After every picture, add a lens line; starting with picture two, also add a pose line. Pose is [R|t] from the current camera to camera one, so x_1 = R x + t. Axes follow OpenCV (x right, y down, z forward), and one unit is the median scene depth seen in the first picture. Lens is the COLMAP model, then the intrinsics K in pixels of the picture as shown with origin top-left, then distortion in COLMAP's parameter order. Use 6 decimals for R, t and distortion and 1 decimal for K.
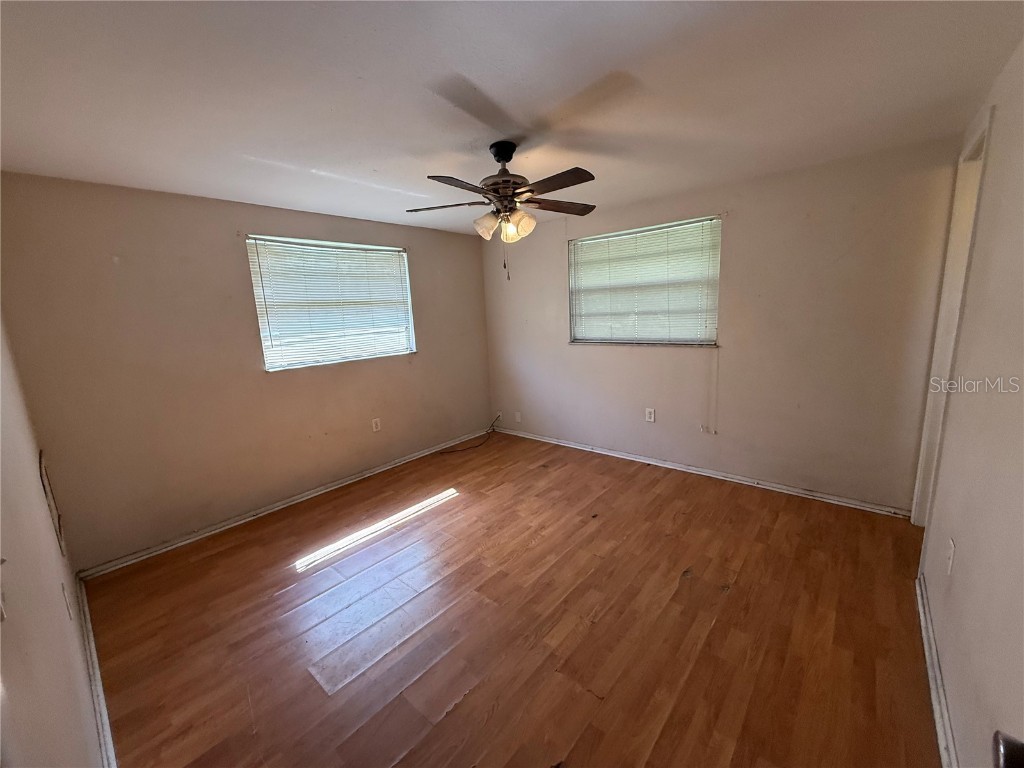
lens RADIAL K [[409.8, 0, 511.1], [0, 409.8, 383.7], [0, 0, 1]] dist [0.001612, -0.000189]
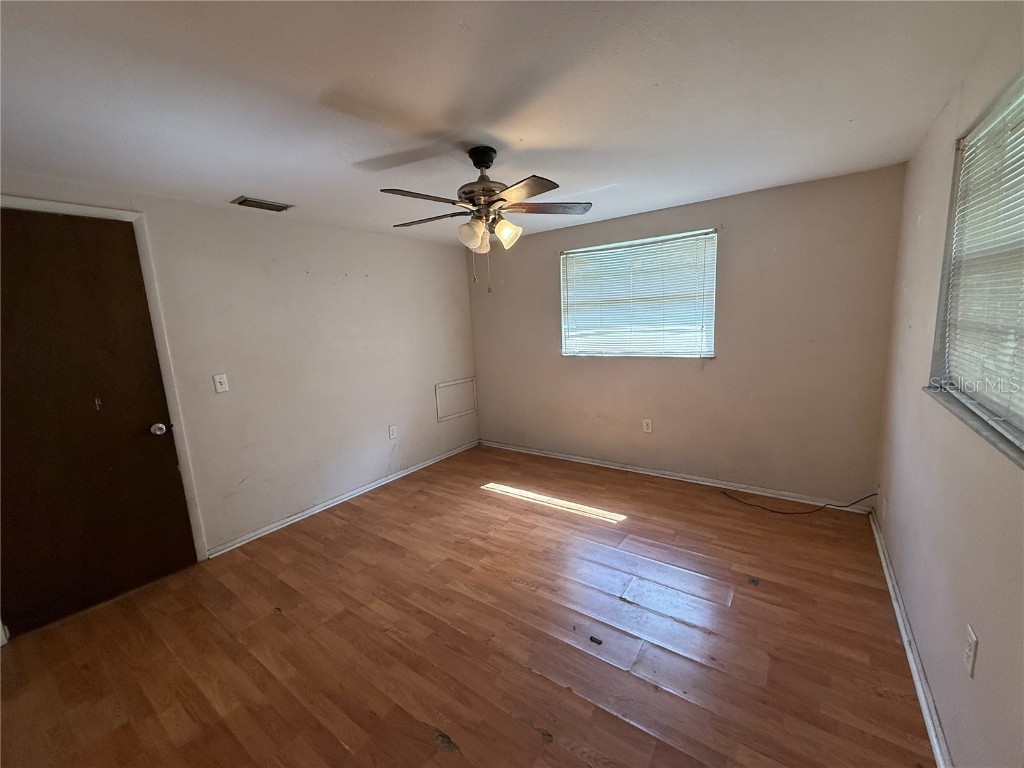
lens RADIAL K [[409.8, 0, 511.1], [0, 409.8, 383.7], [0, 0, 1]] dist [0.001612, -0.000189]
pose [[0.091574, 0.204231, -0.974630, 0.690176], [-0.133443, 0.972432, 0.191233, -0.168934], [0.986817, 0.112546, 0.116302, 0.689973]]
